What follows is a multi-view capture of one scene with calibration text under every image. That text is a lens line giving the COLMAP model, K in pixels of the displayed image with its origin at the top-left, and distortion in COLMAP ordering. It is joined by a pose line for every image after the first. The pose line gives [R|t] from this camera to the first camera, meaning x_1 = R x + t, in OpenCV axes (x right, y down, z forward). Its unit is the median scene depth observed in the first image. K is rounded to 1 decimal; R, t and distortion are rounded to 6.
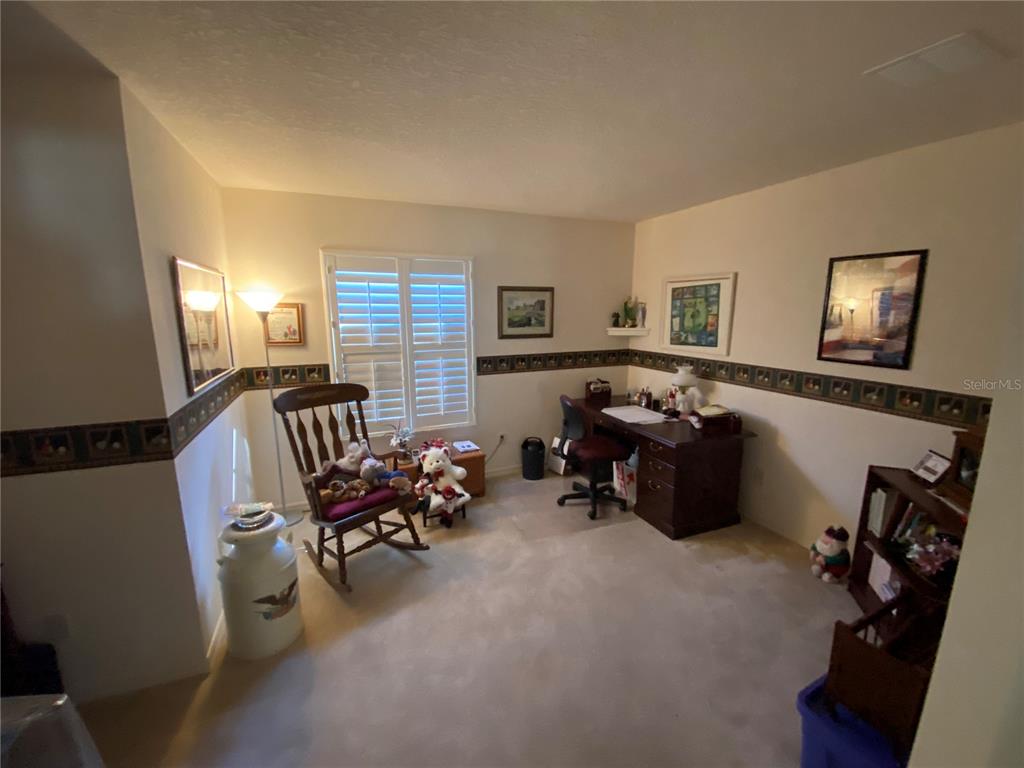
lens RADIAL K [[413.2, 0, 525.7], [0, 413.2, 384.2], [0, 0, 1]] dist [-0.011858, -0.007571]
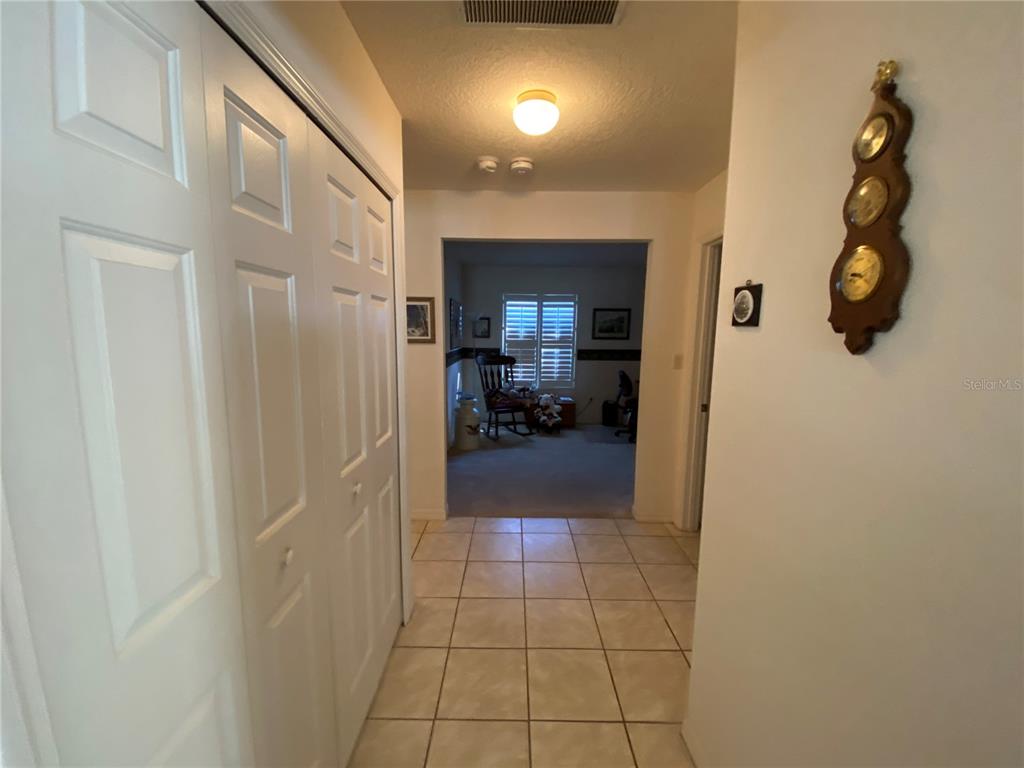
lens RADIAL K [[411.8, 0, 510.7], [0, 411.8, 380.7], [0, 0, 1]] dist [-0.004444, -0.004089]
pose [[0.905893, 0.063325, -0.418745, 0.419798], [-0.085427, 0.995756, -0.034225, 0.174928], [0.414800, 0.066776, 0.907459, -0.788630]]
